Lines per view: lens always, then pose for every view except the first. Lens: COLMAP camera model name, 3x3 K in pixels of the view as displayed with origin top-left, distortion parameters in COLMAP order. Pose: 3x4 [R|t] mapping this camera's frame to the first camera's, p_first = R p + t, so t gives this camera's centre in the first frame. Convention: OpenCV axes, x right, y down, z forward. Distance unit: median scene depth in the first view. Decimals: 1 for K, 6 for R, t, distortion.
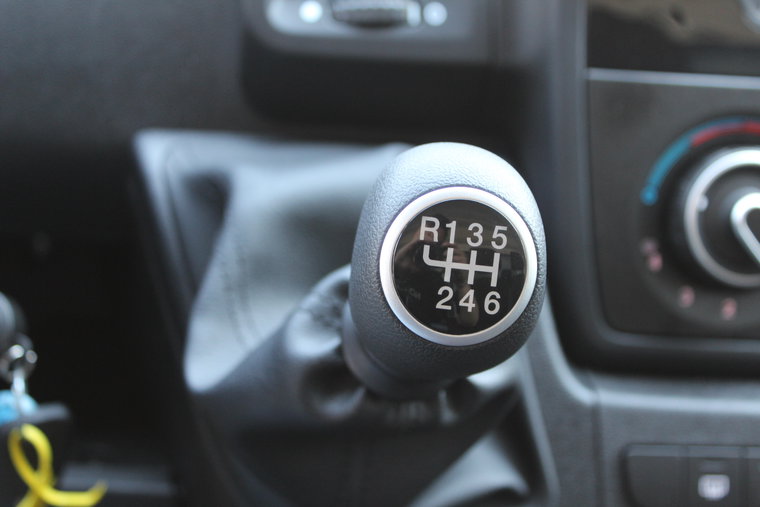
lens RADIAL K [[1338.9, 0, 378.8], [0, 1338.9, 255.0], [0, 0, 1]] dist [0.012260, 0.000000]
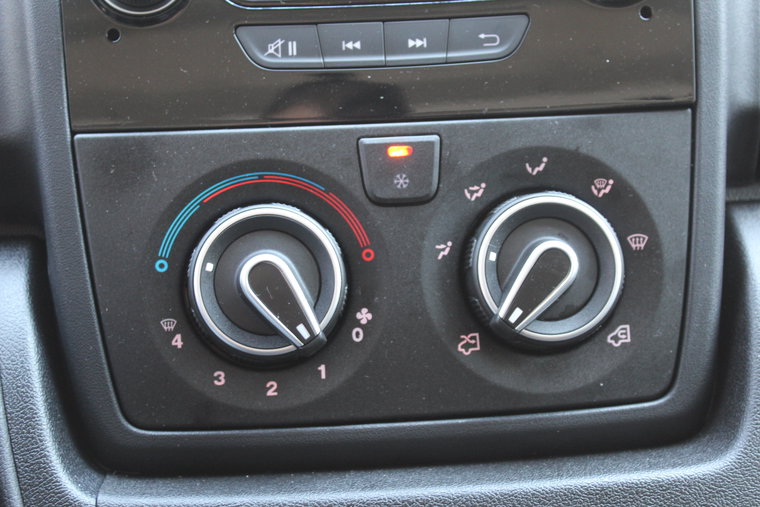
lens RADIAL K [[1338.9, 0, 381.7], [0, 1338.9, 253.2], [0, 0, 1]] dist [0.012260, 0.000000]
pose [[0.994123, -0.091155, -0.058400, 0.457887], [0.082262, 0.986746, -0.139875, 0.094832], [0.070377, 0.134248, 0.988445, 0.154998]]
